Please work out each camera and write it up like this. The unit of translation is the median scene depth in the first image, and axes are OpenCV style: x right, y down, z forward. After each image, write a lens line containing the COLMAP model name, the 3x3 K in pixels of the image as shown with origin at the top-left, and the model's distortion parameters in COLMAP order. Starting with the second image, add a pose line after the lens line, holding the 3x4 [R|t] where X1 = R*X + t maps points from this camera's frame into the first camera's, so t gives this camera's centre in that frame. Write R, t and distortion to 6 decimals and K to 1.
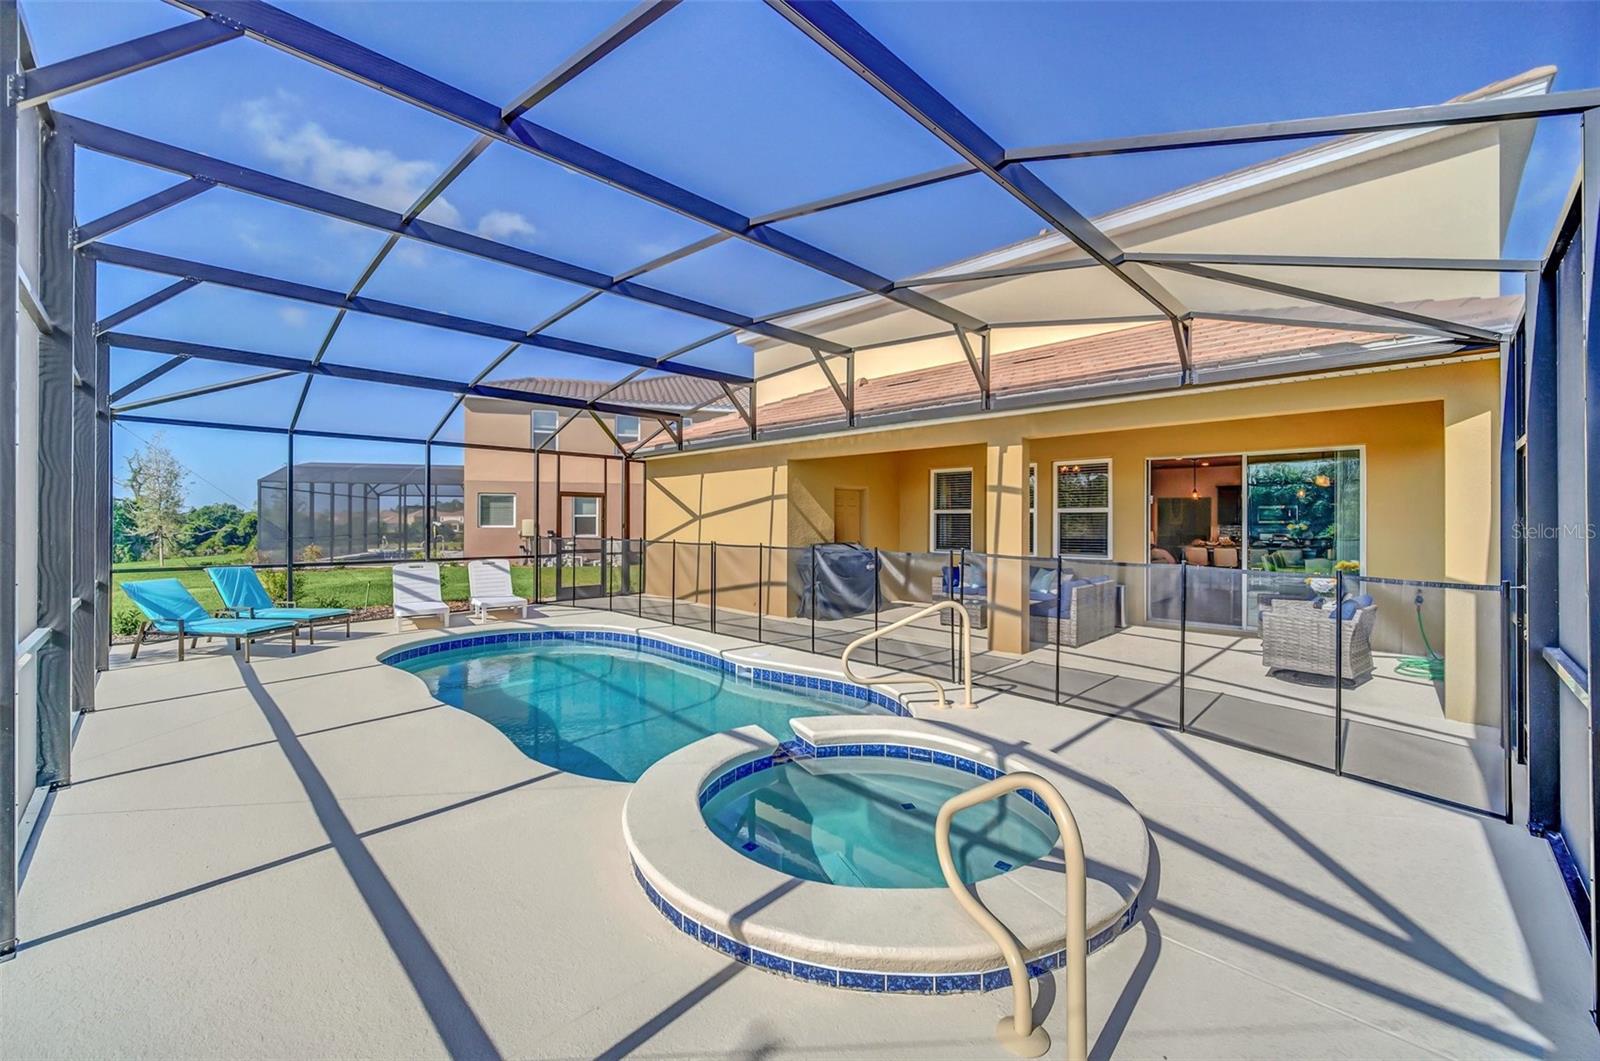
lens RADIAL K [[647.7, 0, 799.1], [0, 647.7, 520.7], [0, 0, 1]] dist [-0.002810, -0.000542]
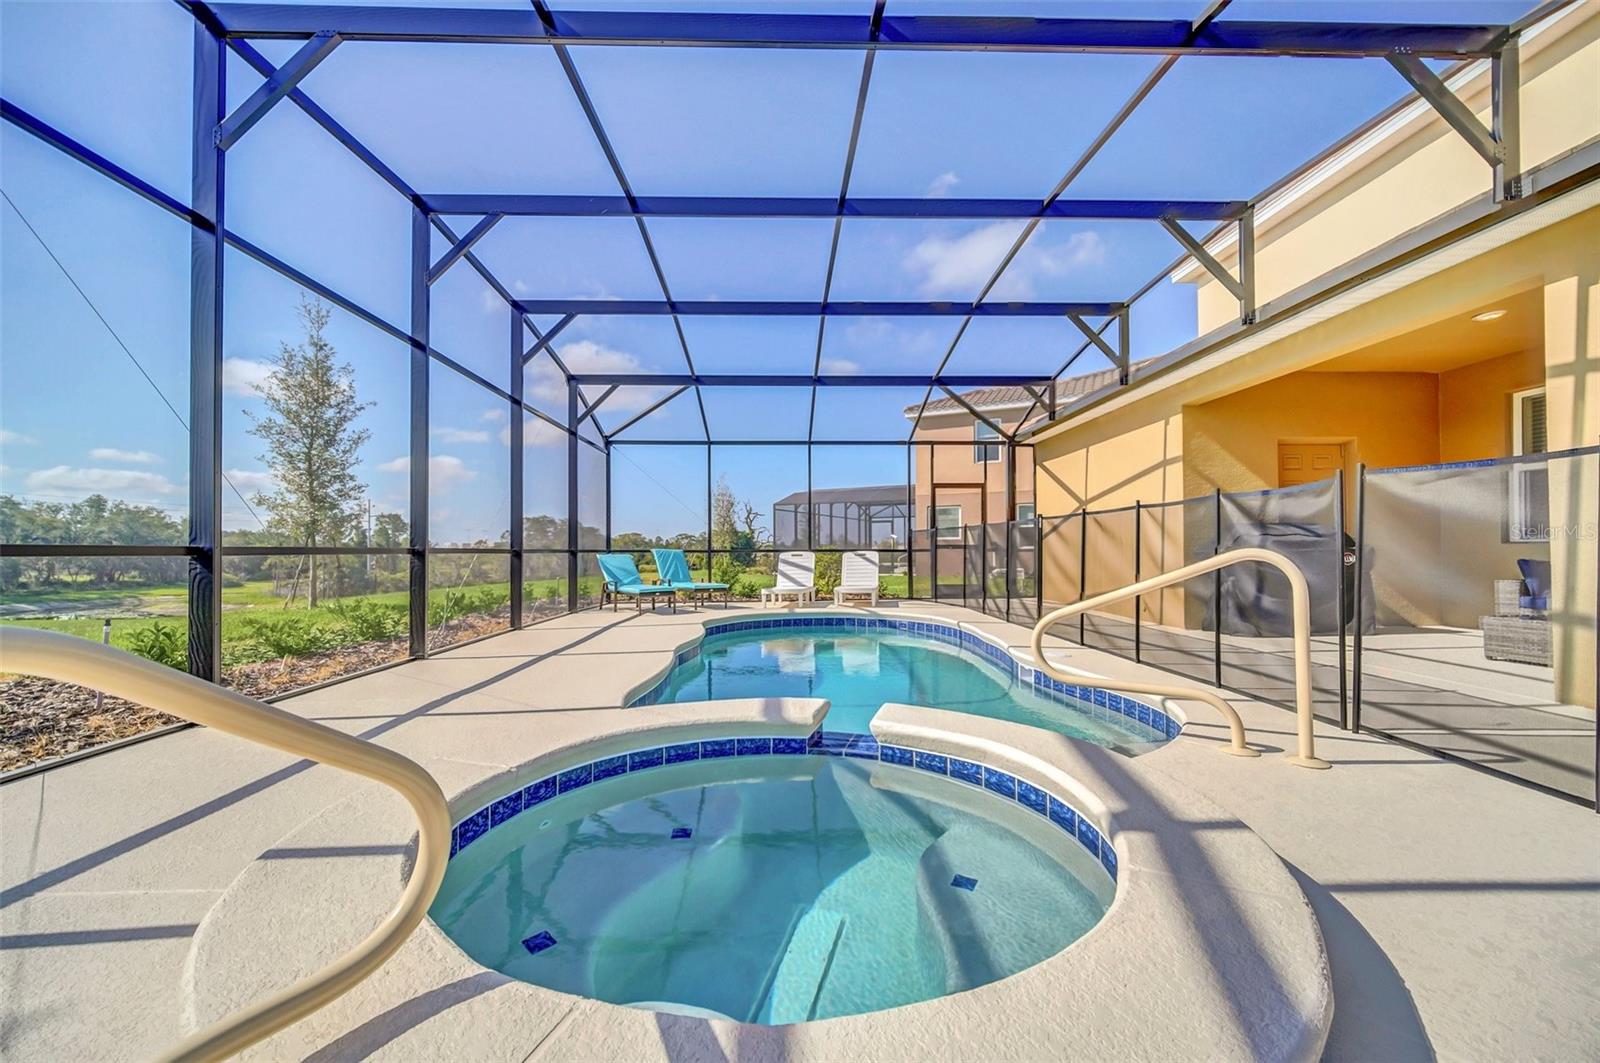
lens RADIAL K [[647.7, 0, 806.1], [0, 647.7, 555.0], [0, 0, 1]] dist [-0.002810, -0.000542]
pose [[0.722155, -0.002779, -0.691726, 0.187584], [0.003920, 0.999992, 0.000075, 0.072305], [0.691720, -0.002766, 0.722160, 0.218155]]
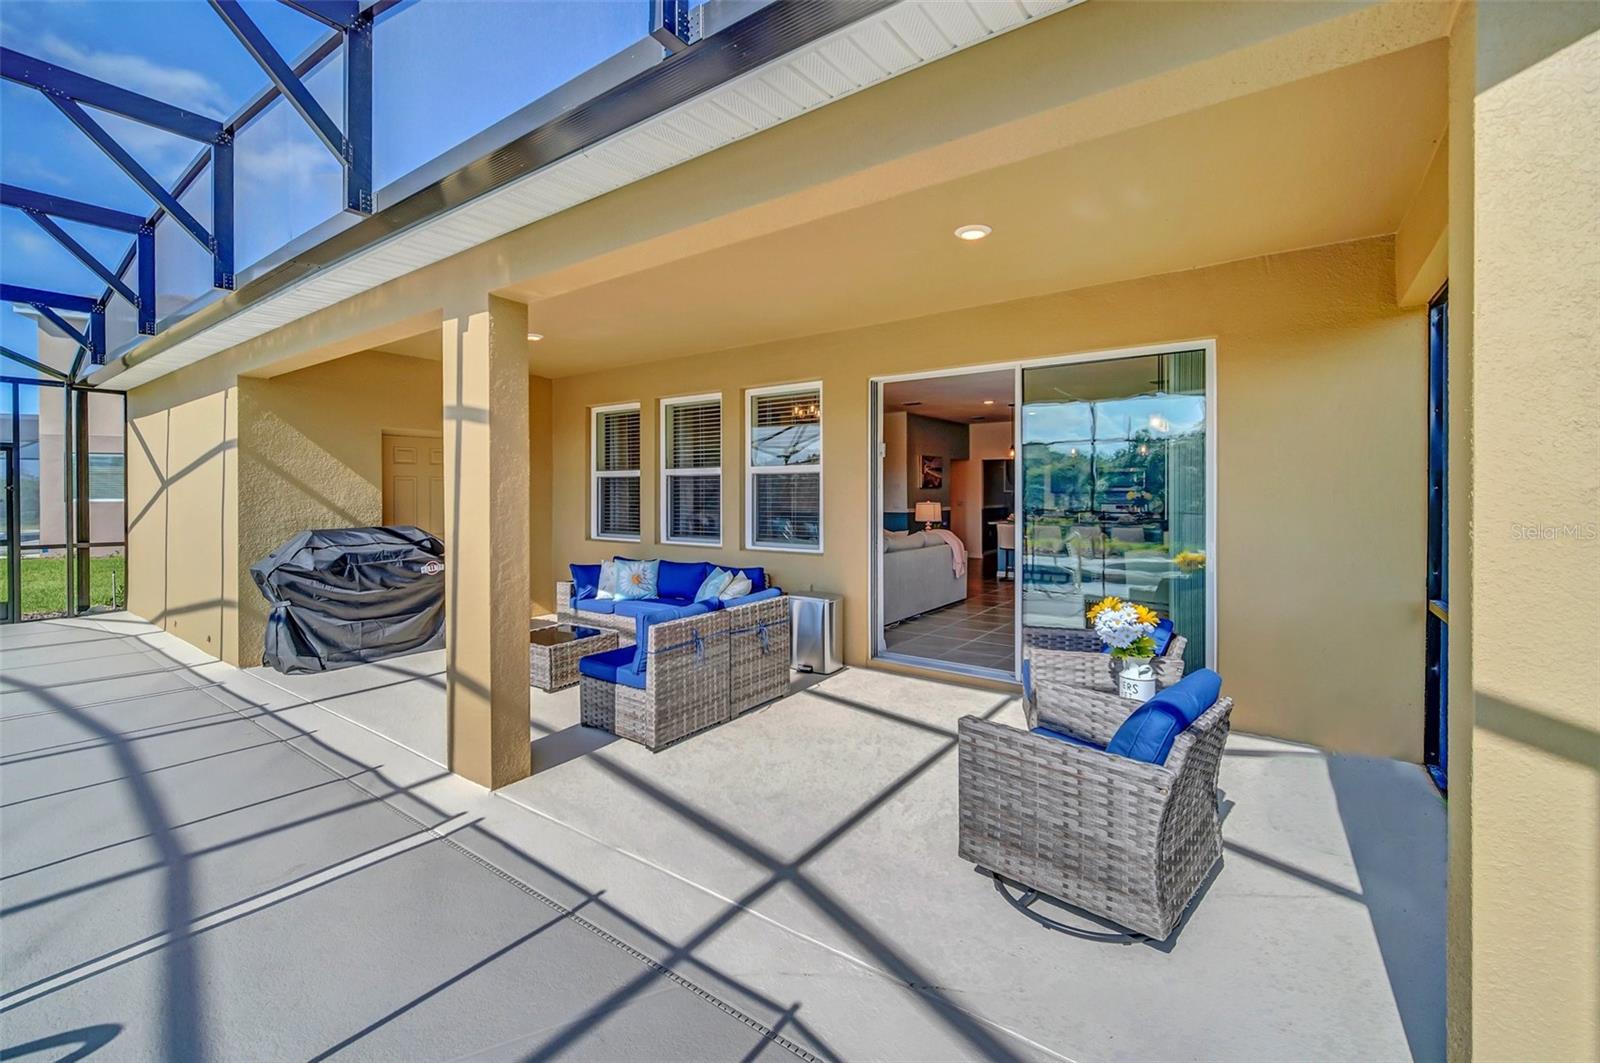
lens RADIAL K [[647.7, 0, 784.9], [0, 647.7, 496.0], [0, 0, 1]] dist [-0.002810, -0.000542]
pose [[0.993111, -0.004519, 0.117093, 0.398114], [0.003940, 0.999979, 0.005173, 0.005289], [-0.117114, -0.004676, 0.993108, 0.441237]]
